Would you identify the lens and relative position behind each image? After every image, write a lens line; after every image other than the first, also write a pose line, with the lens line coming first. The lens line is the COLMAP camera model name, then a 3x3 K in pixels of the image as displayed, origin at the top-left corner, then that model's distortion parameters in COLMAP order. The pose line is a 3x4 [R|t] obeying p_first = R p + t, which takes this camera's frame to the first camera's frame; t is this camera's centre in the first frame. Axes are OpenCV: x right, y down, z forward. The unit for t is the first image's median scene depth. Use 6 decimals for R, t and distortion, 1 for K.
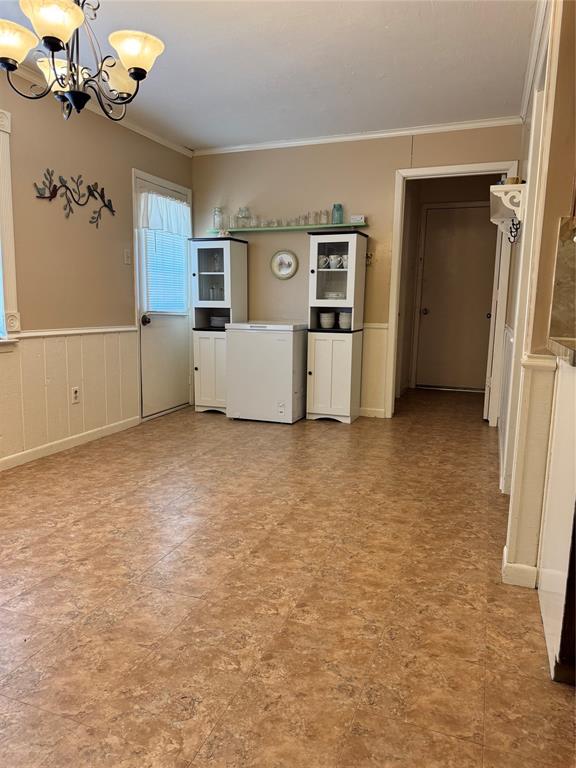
lens RADIAL K [[544.6, 0, 287.2], [0, 544.6, 385.5], [0, 0, 1]] dist [0.033710, -0.029561]
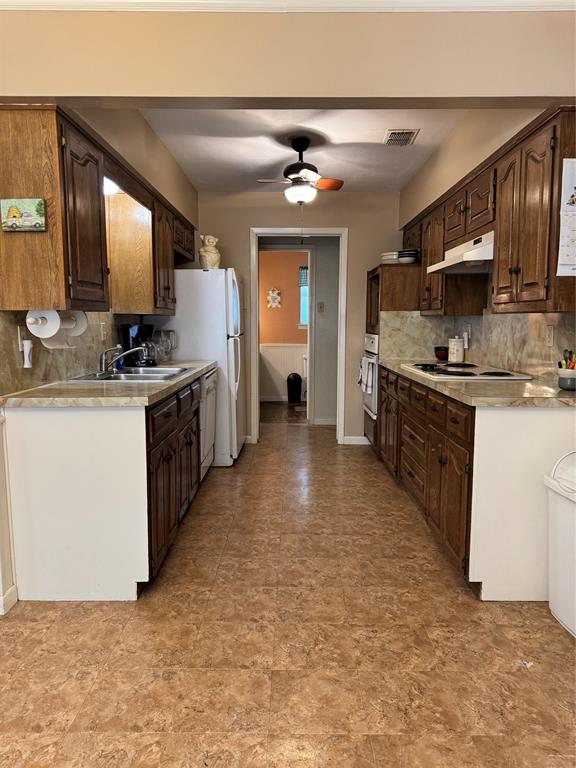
lens RADIAL K [[544.6, 0, 288.2], [0, 544.6, 381.5], [0, 0, 1]] dist [0.033710, -0.029561]
pose [[-0.340043, -0.122994, 0.932332, -1.065704], [0.138543, 0.974041, 0.179026, -0.303485], [-0.930149, 0.190044, -0.314176, 0.970311]]
